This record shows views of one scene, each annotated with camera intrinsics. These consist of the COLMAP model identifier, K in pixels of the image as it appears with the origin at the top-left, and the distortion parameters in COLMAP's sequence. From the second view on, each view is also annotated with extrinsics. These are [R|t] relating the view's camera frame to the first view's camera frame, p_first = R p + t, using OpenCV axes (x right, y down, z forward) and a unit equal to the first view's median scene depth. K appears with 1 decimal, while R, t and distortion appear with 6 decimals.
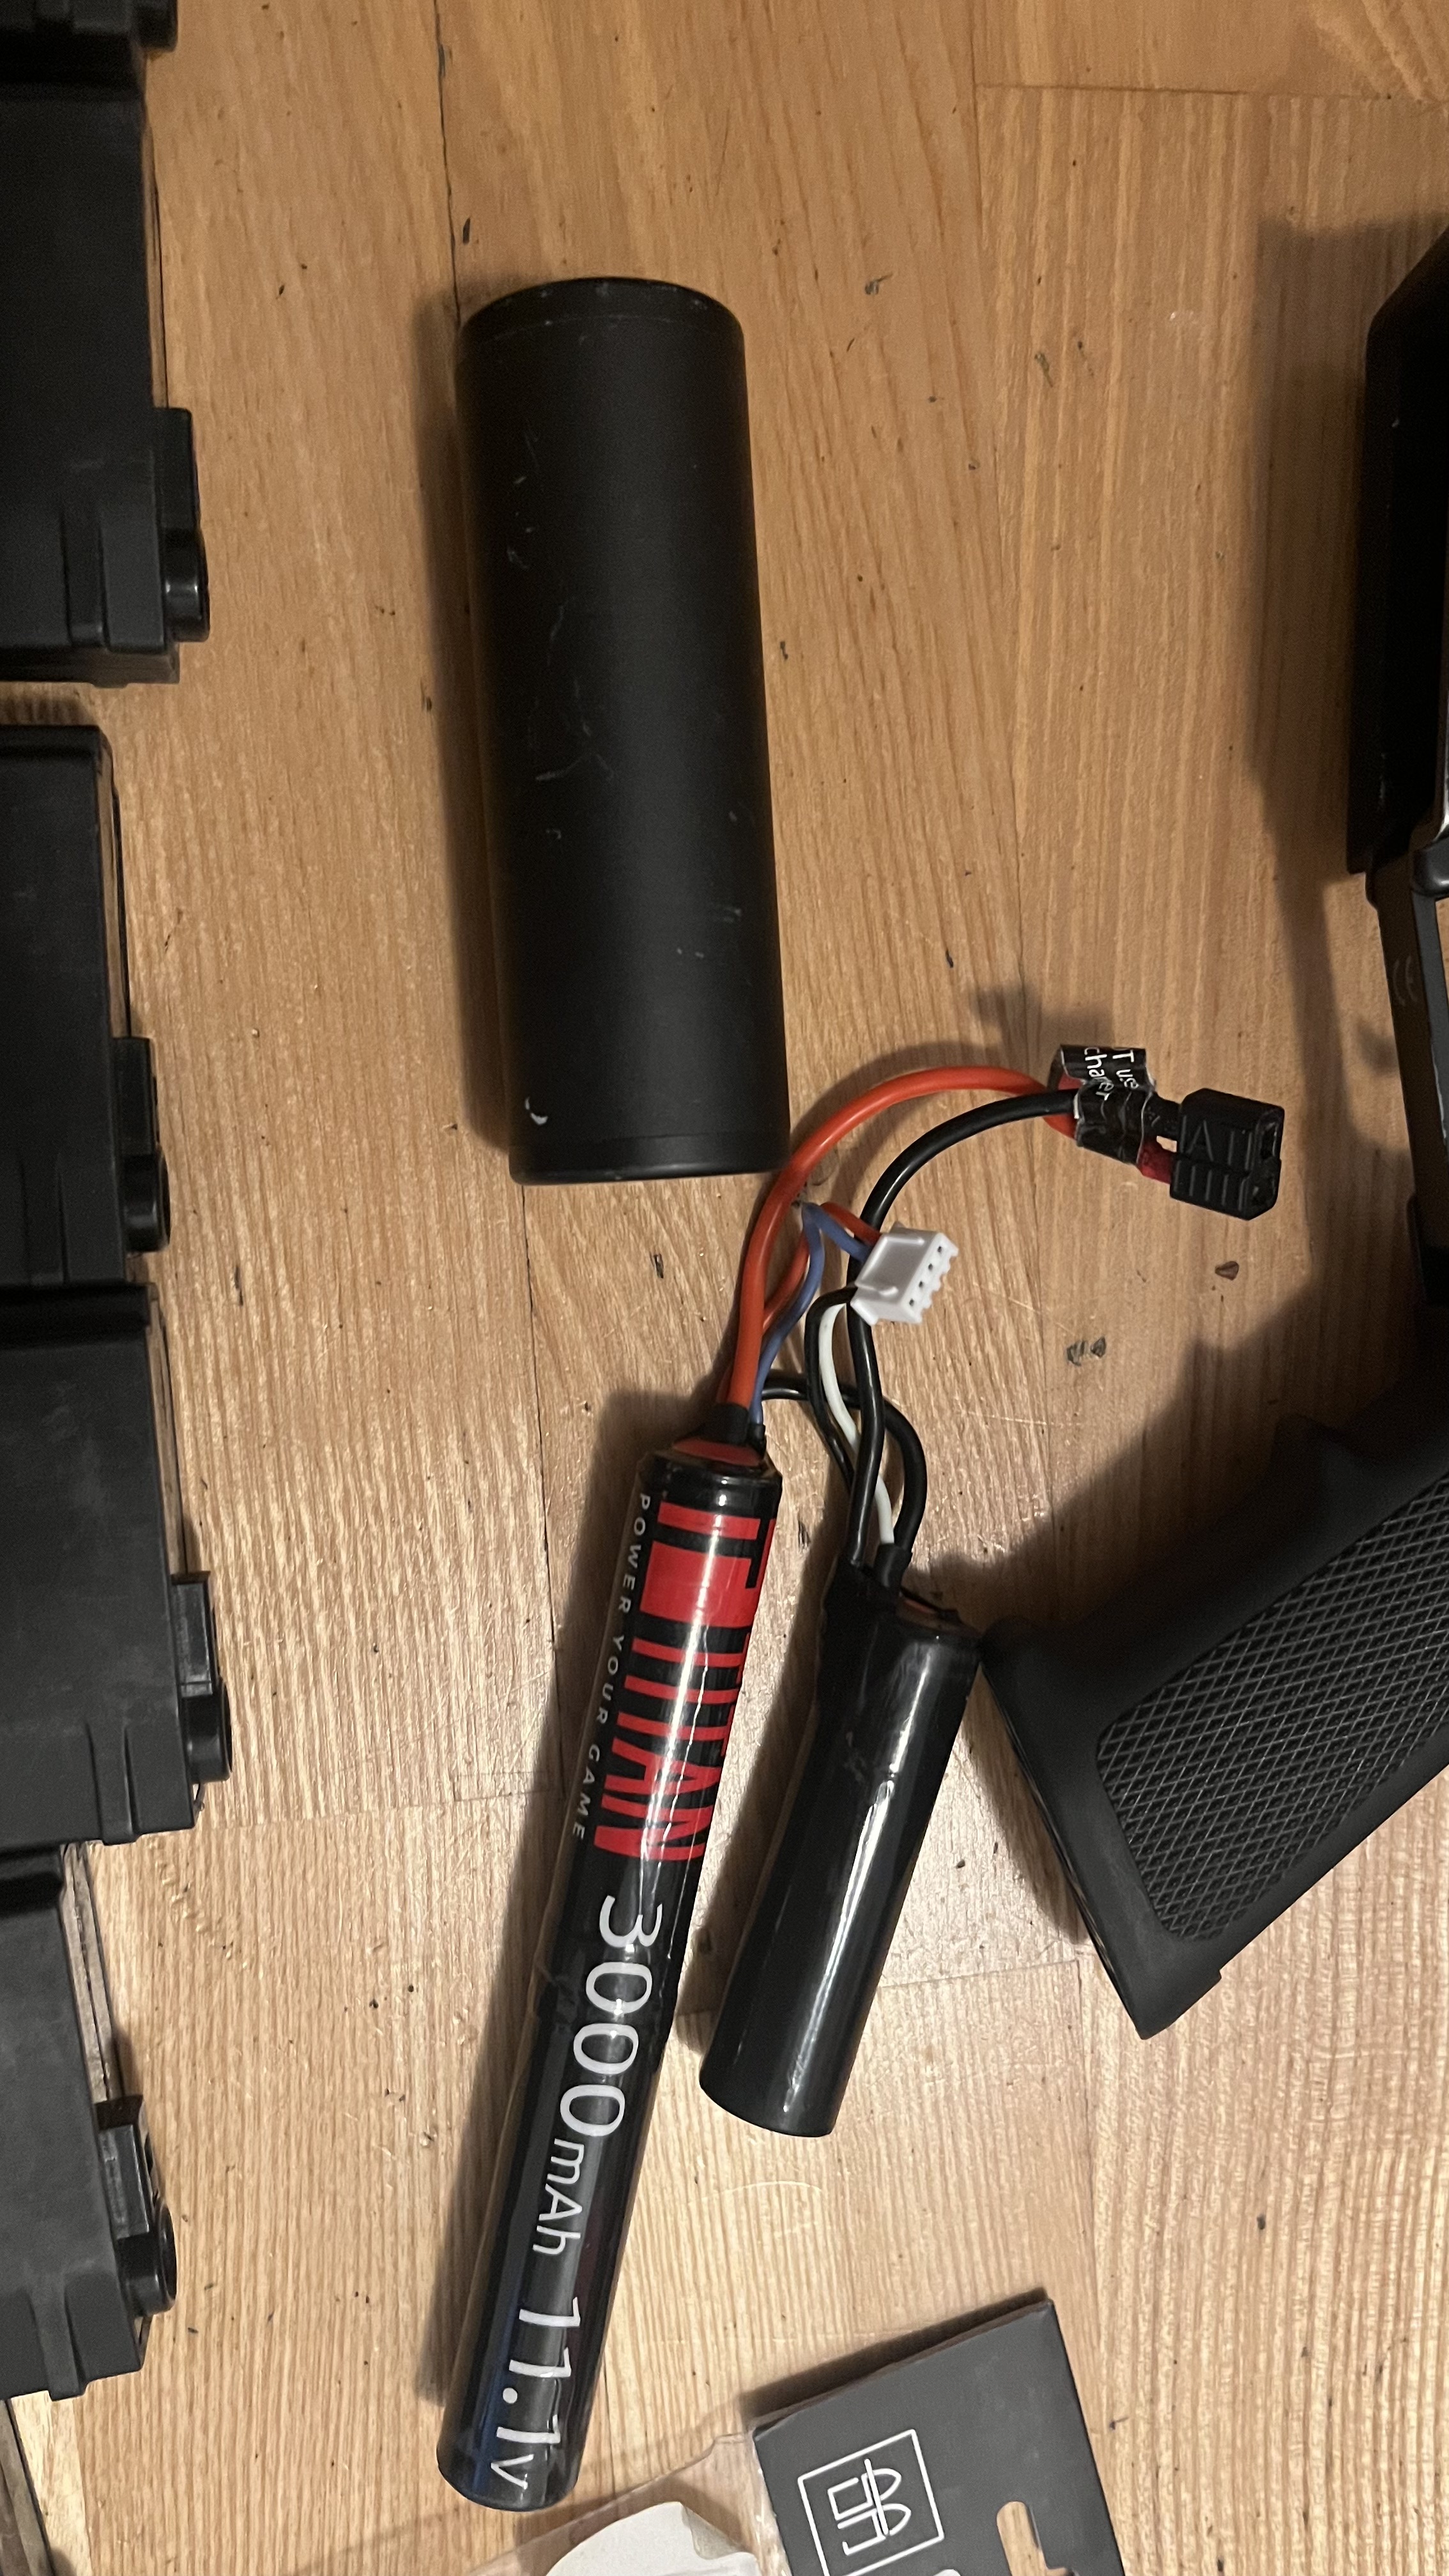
lens RADIAL K [[2043.4, 0, 724.5], [0, 2043.4, 1288.0], [0, 0, 1]] dist [0.043731, -0.096479]
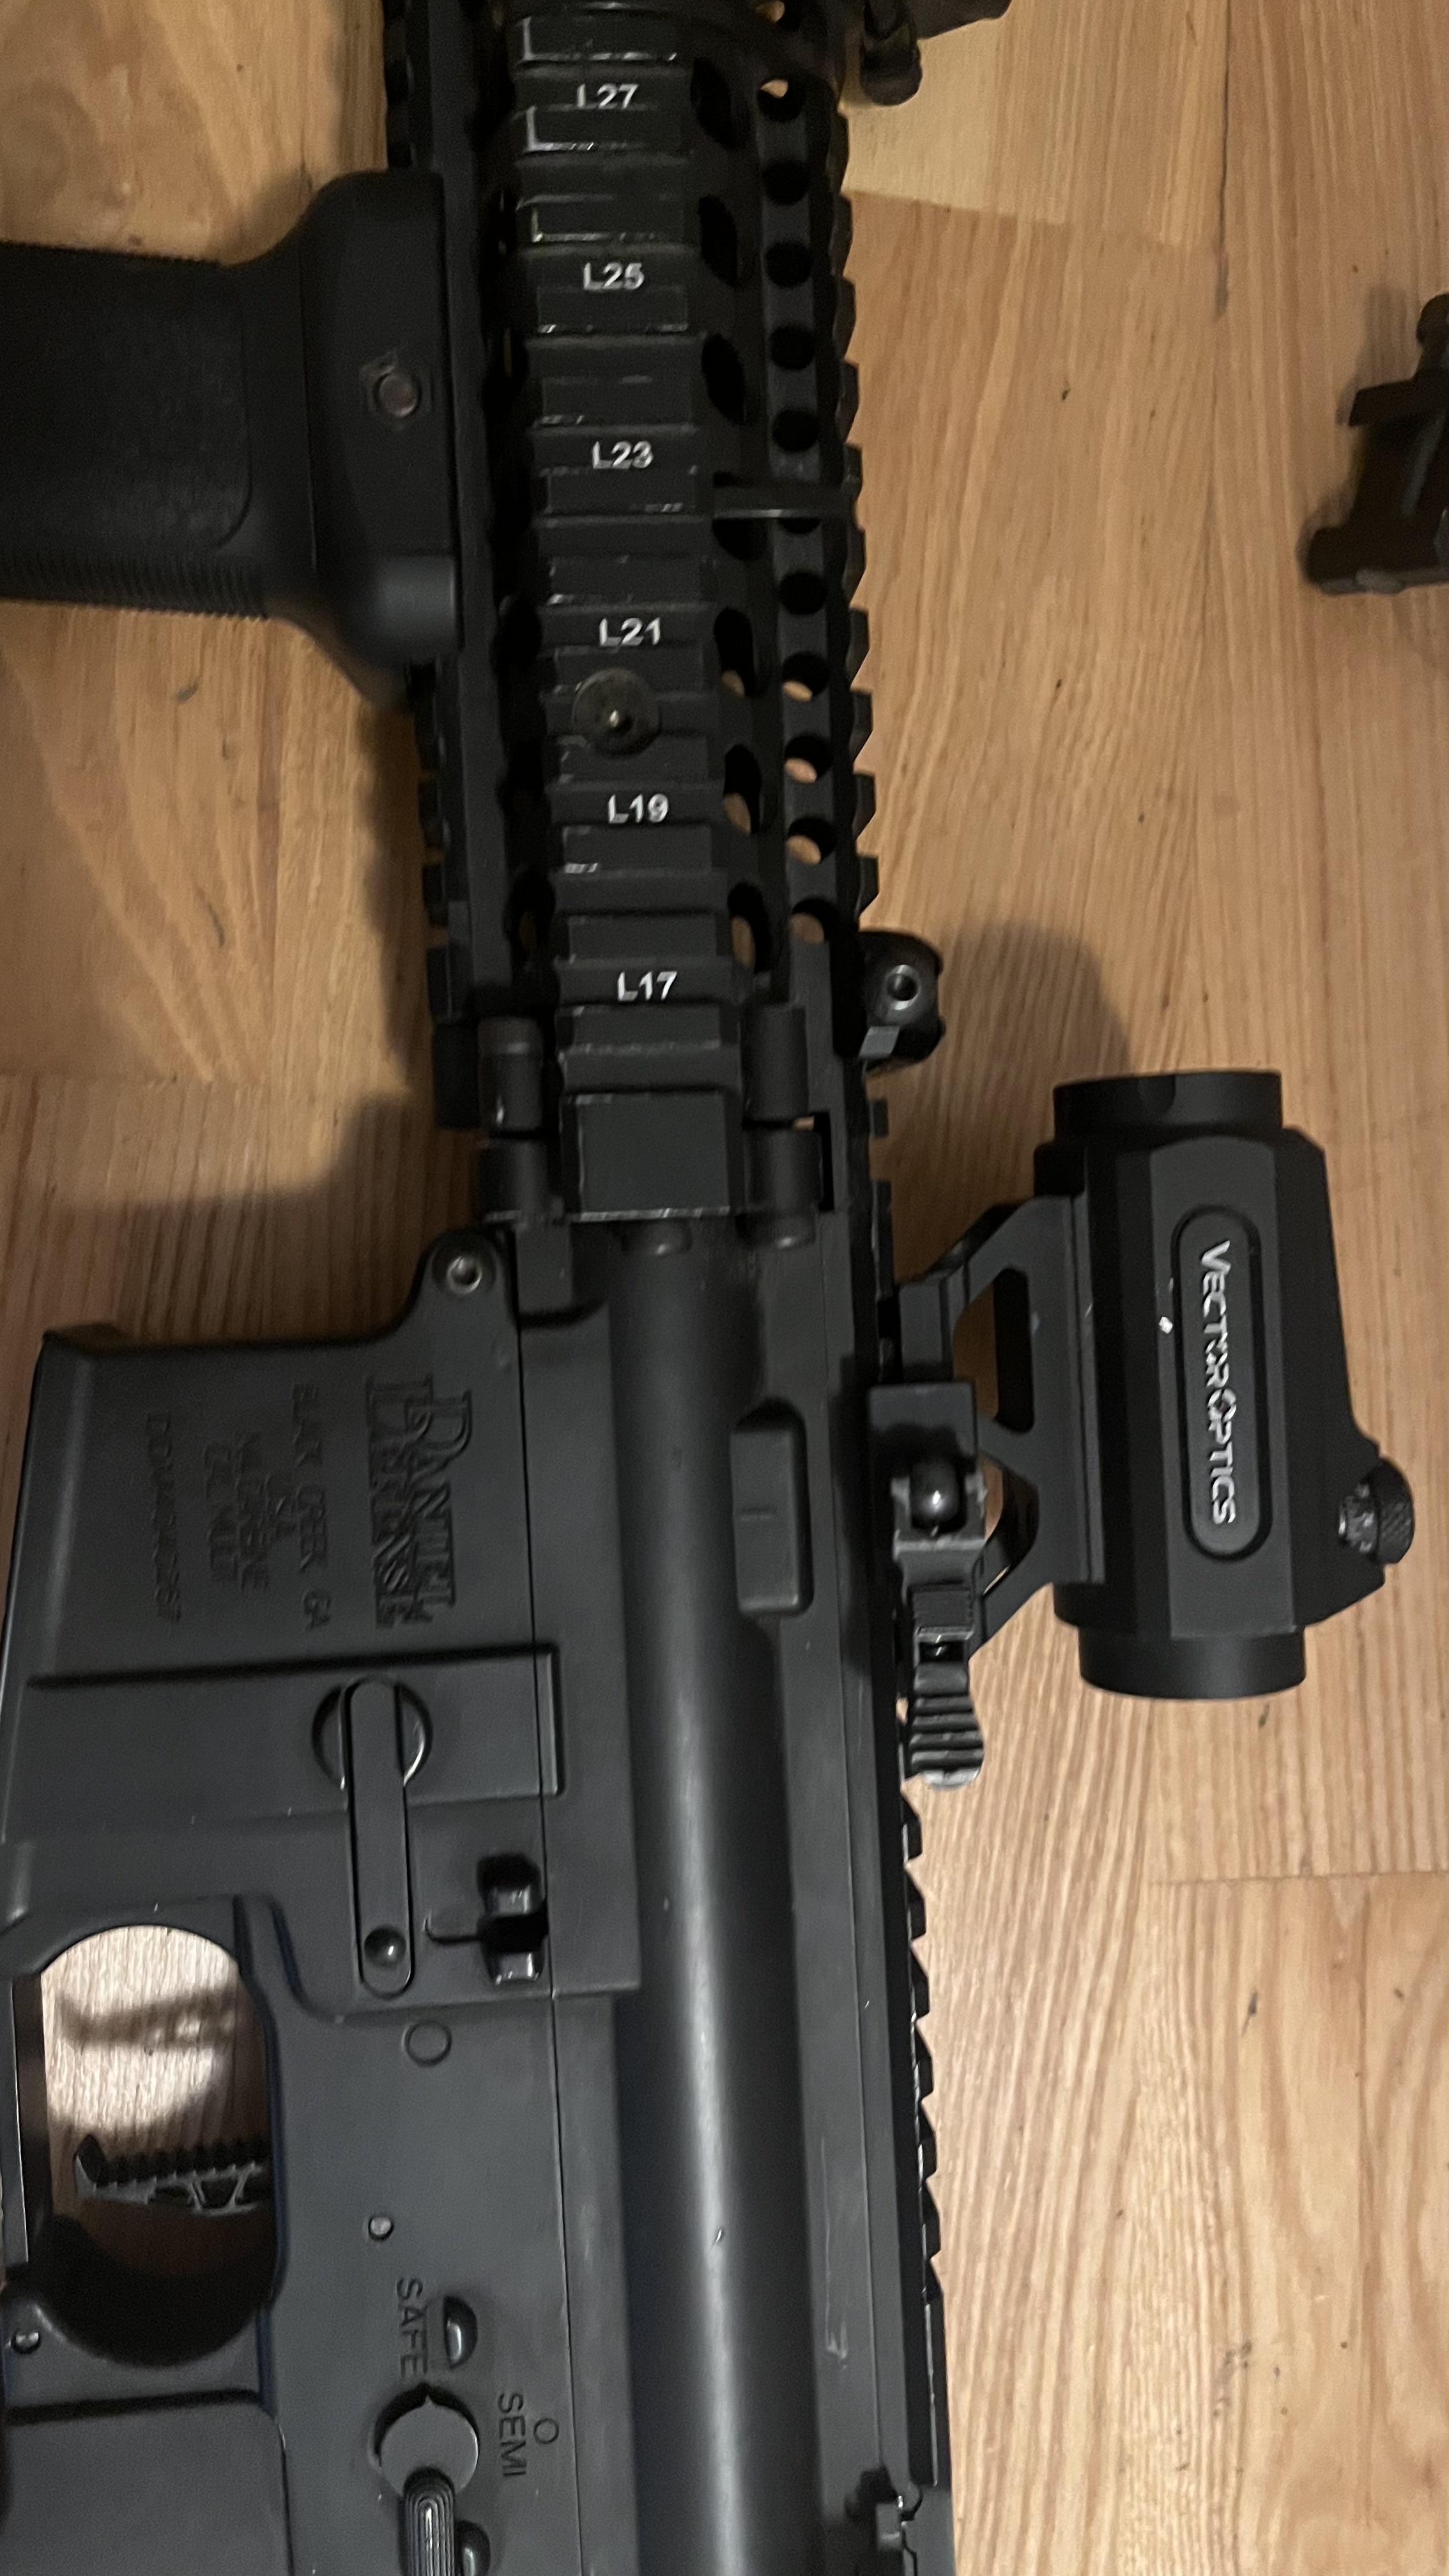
lens RADIAL K [[2043.4, 0, 724.5], [0, 2043.4, 1288.0], [0, 0, 1]] dist [0.043731, -0.096479]
pose [[0.990731, 0.103759, 0.087672, 0.529588], [-0.098447, 0.993153, -0.062899, -0.457647], [-0.093598, 0.053685, 0.994162, -0.018846]]
